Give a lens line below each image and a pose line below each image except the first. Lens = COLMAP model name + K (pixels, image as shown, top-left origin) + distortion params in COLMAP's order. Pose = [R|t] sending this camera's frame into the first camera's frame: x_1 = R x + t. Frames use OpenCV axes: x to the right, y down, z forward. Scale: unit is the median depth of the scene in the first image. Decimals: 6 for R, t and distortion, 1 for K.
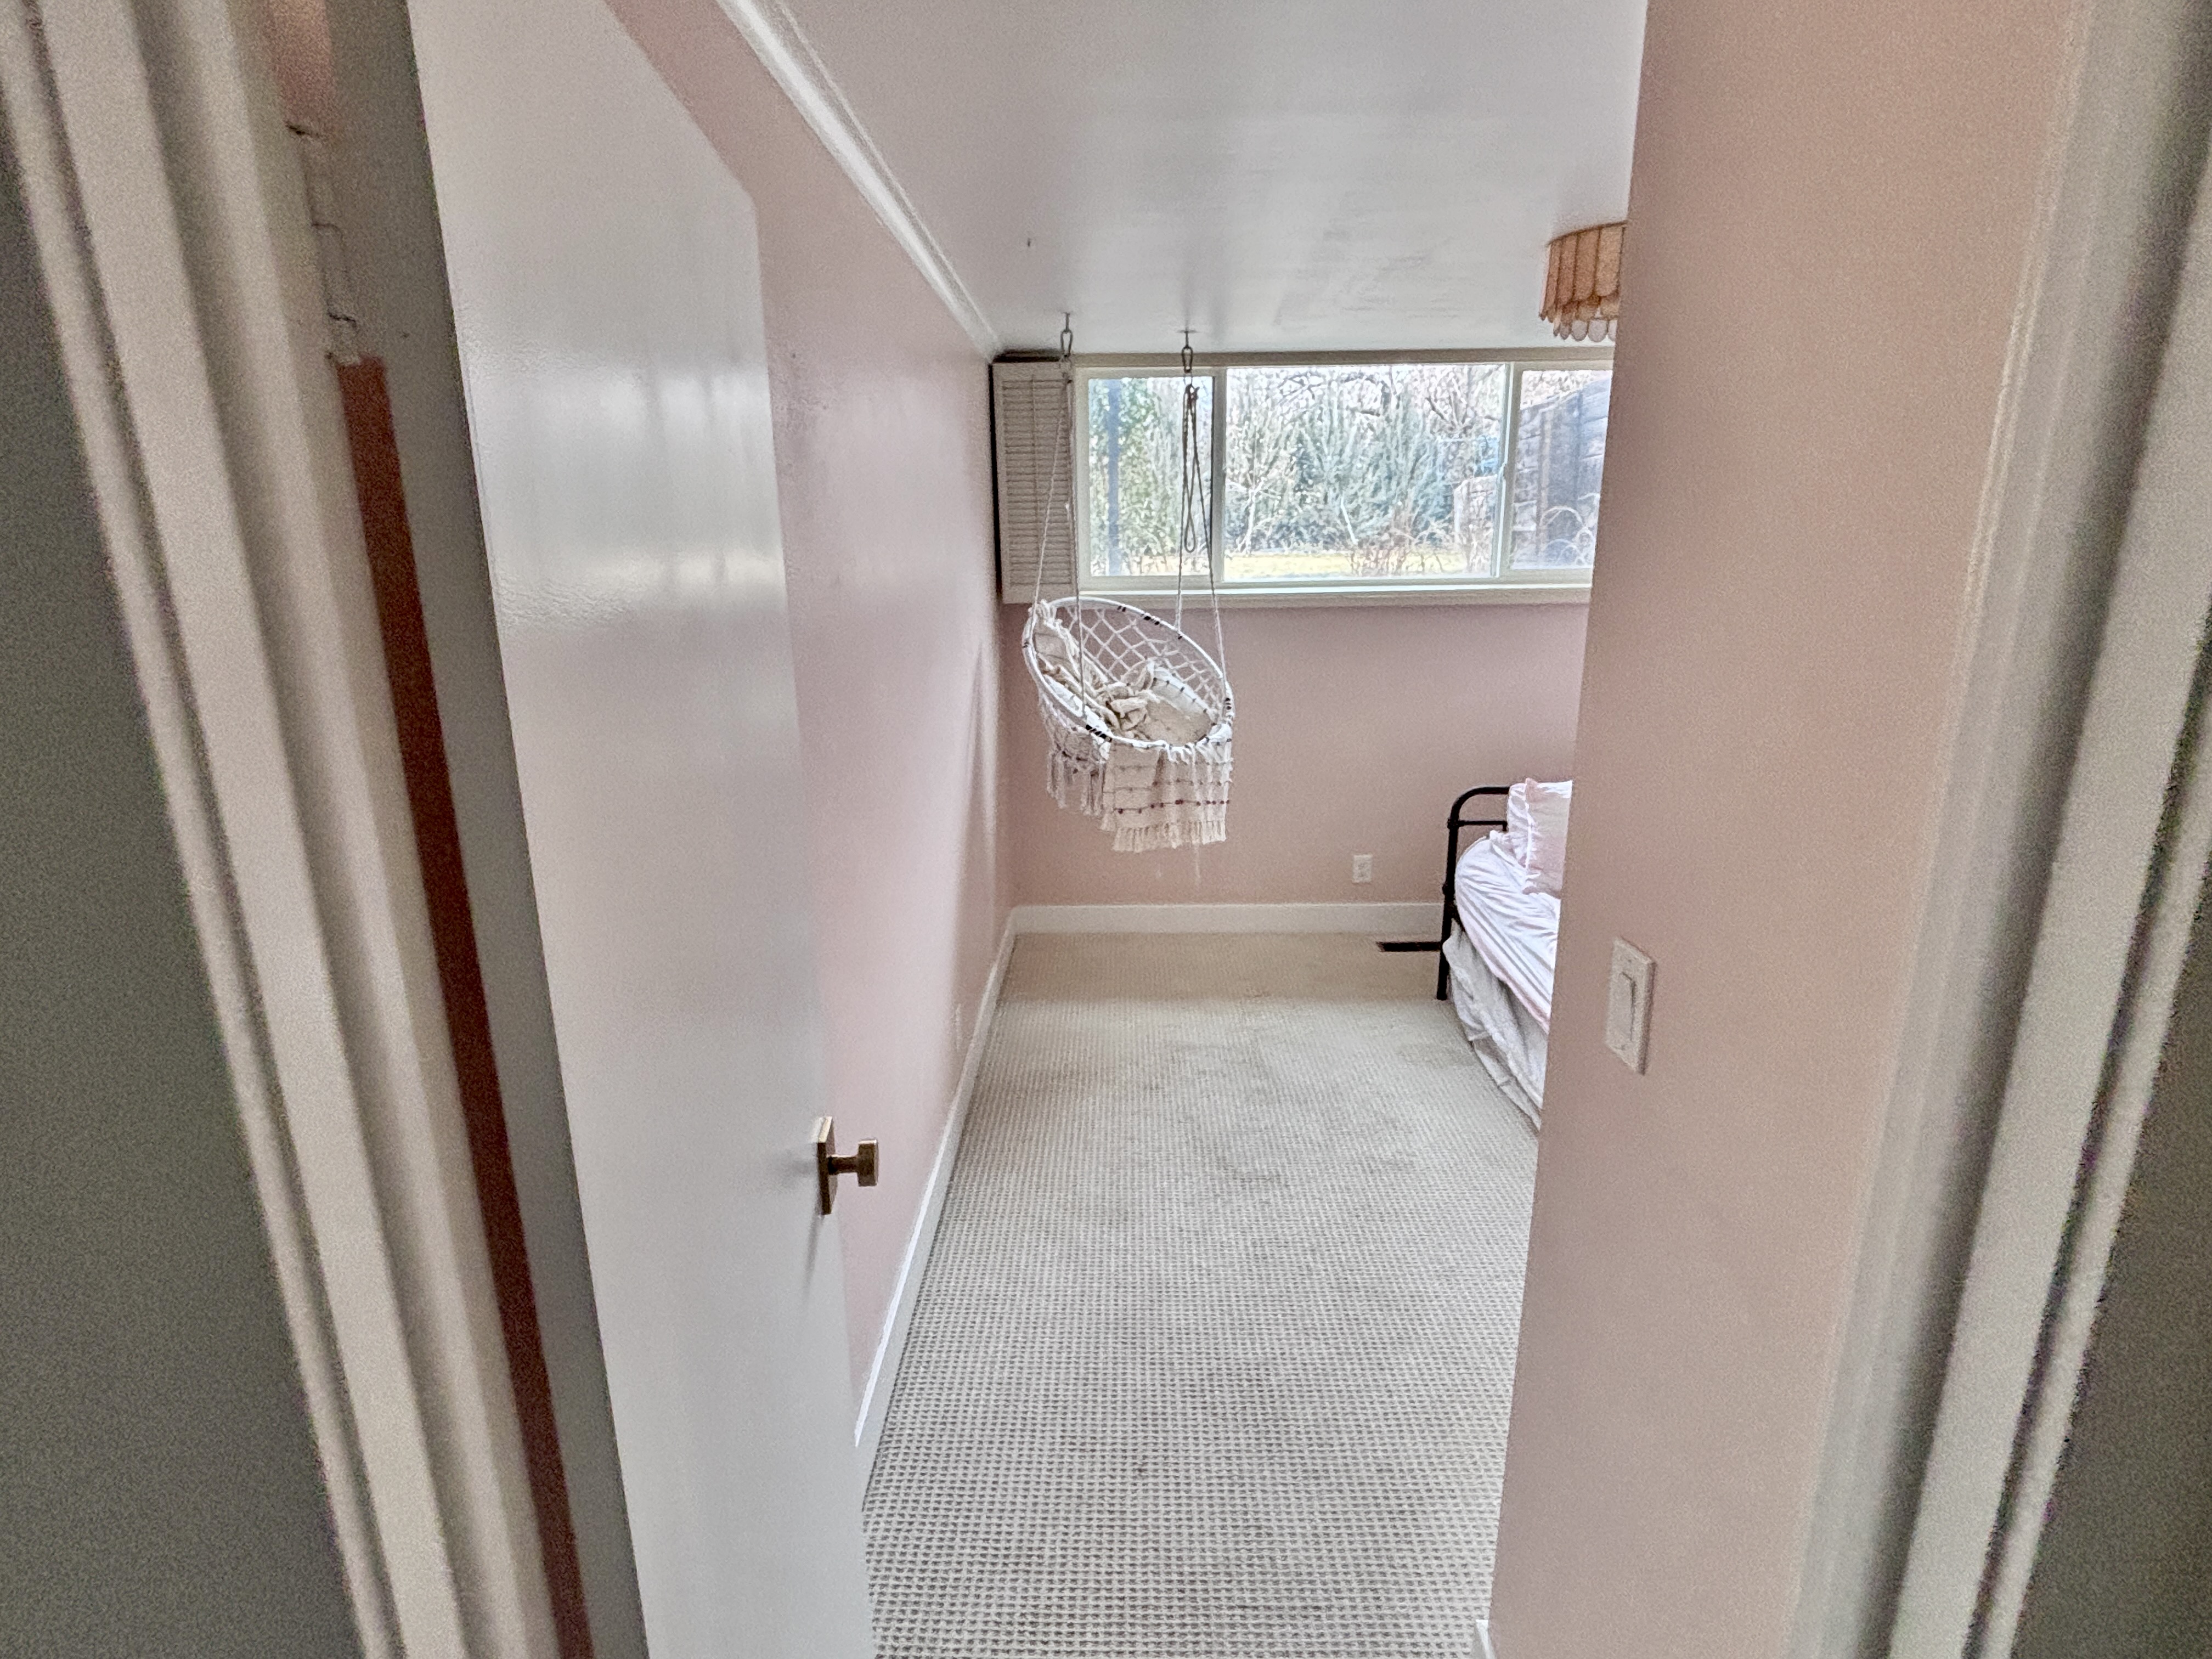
lens RADIAL K [[1100.7, 0, 1111.9], [0, 1100.7, 827.8], [0, 0, 1]] dist [0.031345, -0.044878]
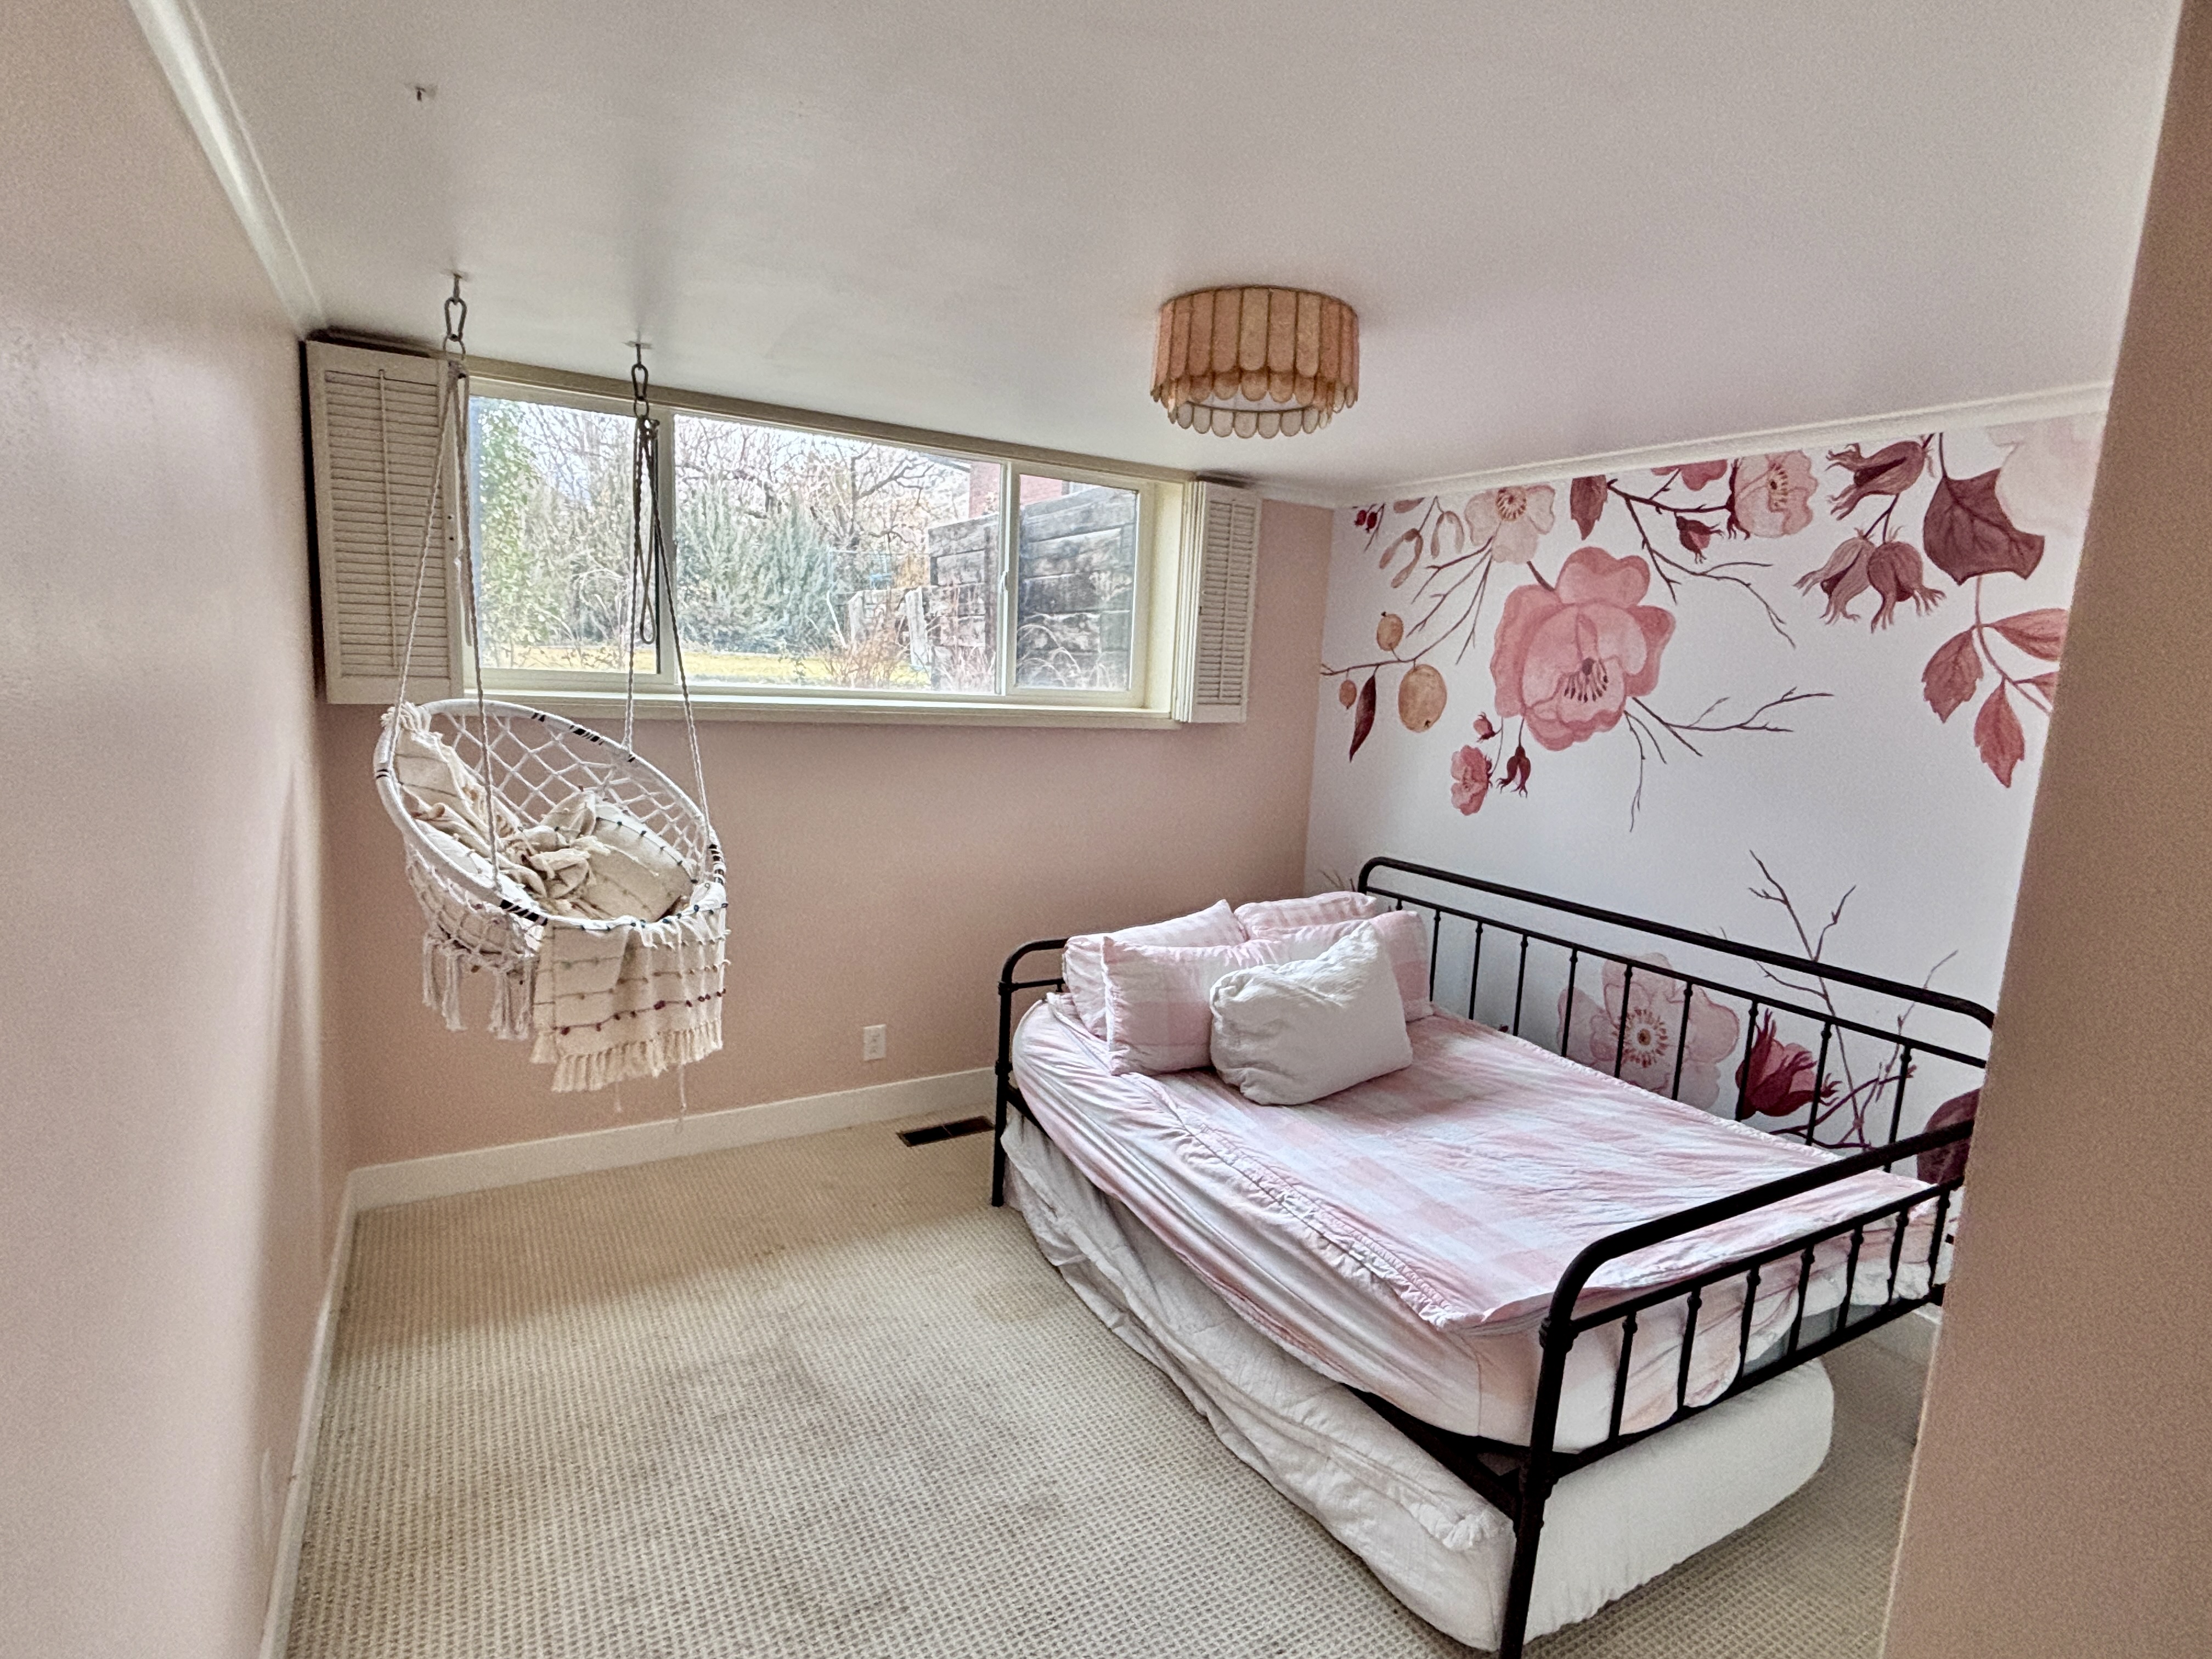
lens RADIAL K [[1100.7, 0, 1111.9], [0, 1100.7, 827.8], [0, 0, 1]] dist [0.031345, -0.044878]
pose [[0.854805, -0.022155, 0.518475, -0.047737], [0.069700, 0.994937, -0.072400, -0.059212], [-0.514247, 0.098025, 0.852022, 0.250077]]
